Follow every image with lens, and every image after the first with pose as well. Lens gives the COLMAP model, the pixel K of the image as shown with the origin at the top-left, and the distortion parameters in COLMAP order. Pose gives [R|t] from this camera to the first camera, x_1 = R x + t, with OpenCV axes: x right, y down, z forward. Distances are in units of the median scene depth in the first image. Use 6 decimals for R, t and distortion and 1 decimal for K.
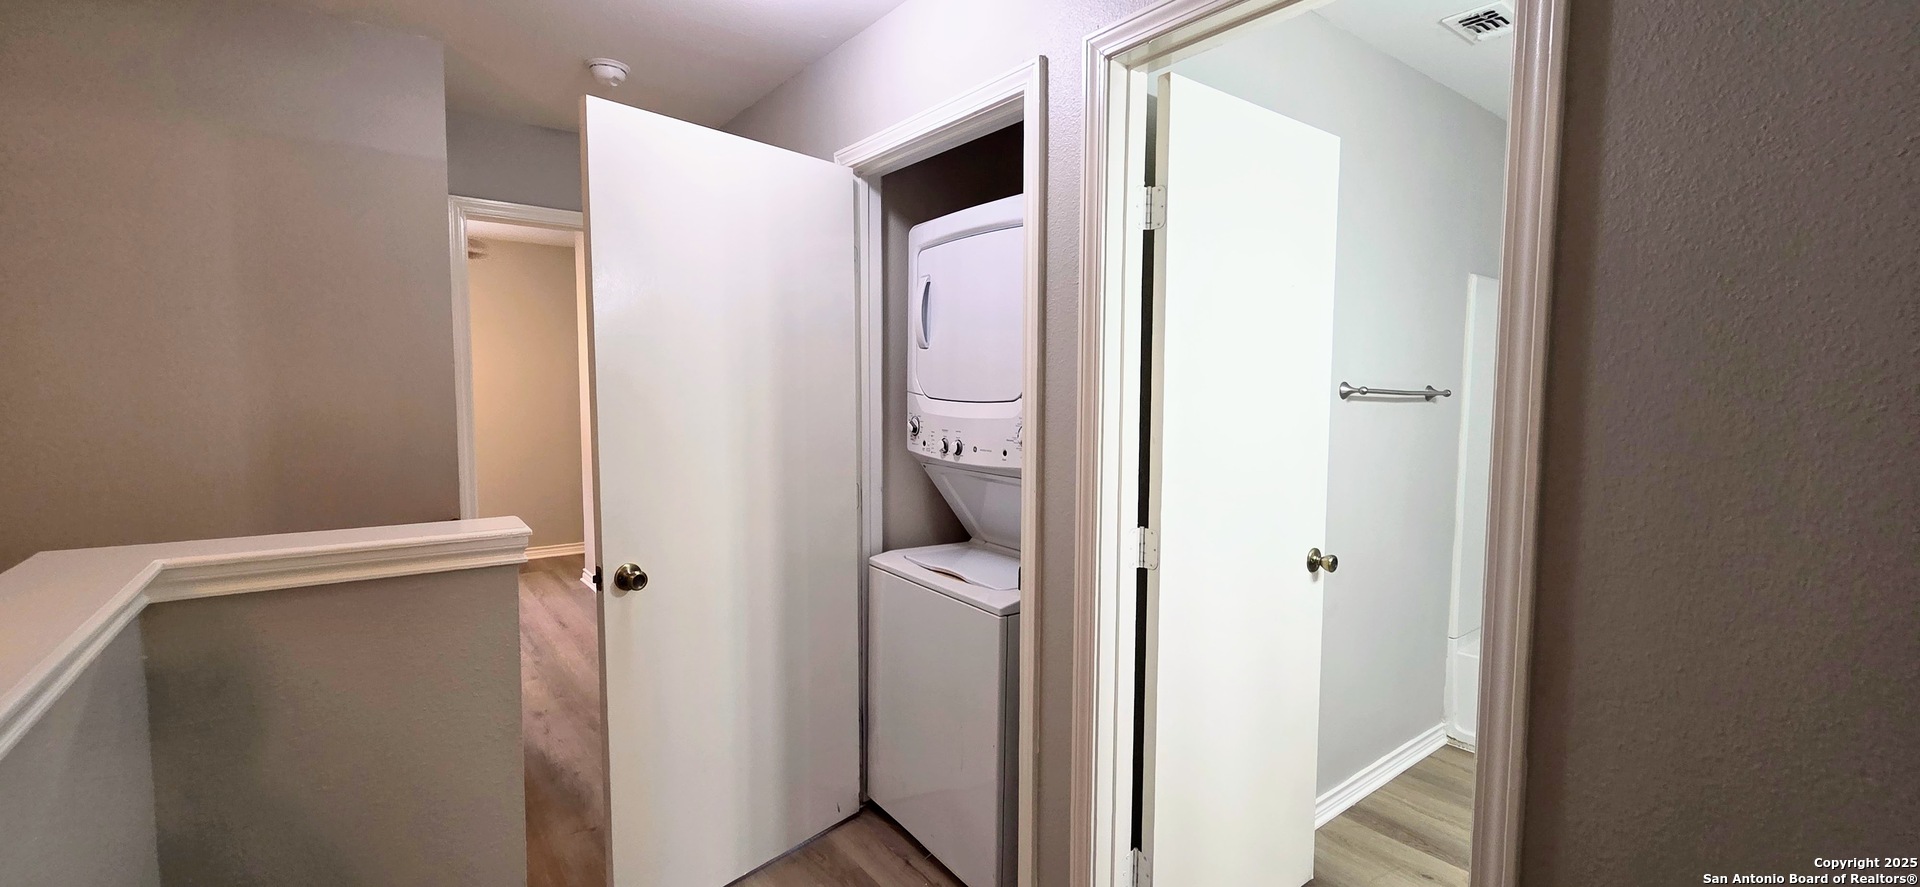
lens RADIAL K [[789.7, 0, 961.7], [0, 789.7, 447.7], [0, 0, 1]] dist [-0.002008, -0.000266]
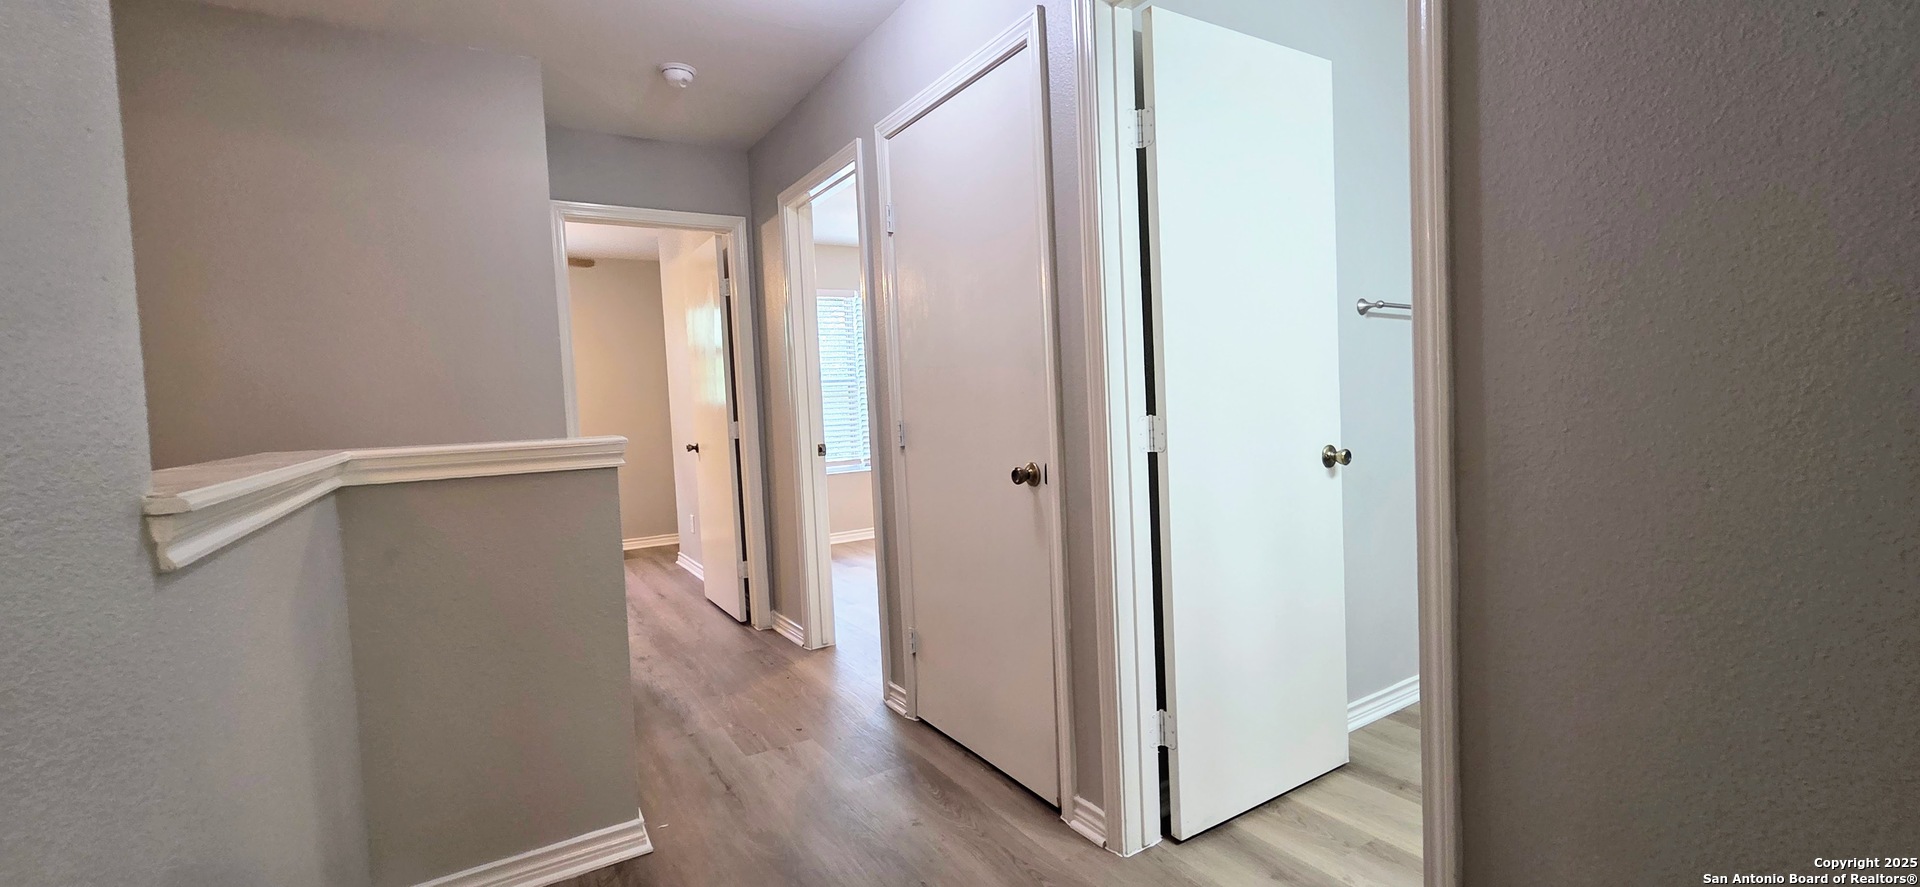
lens RADIAL K [[789.7, 0, 966.1], [0, 789.7, 446.3], [0, 0, 1]] dist [-0.002008, -0.000266]
pose [[0.994205, -0.048692, -0.095845, 0.062512], [0.047119, 0.998716, -0.018606, 0.128198], [0.096628, 0.013982, 0.995222, -0.110748]]
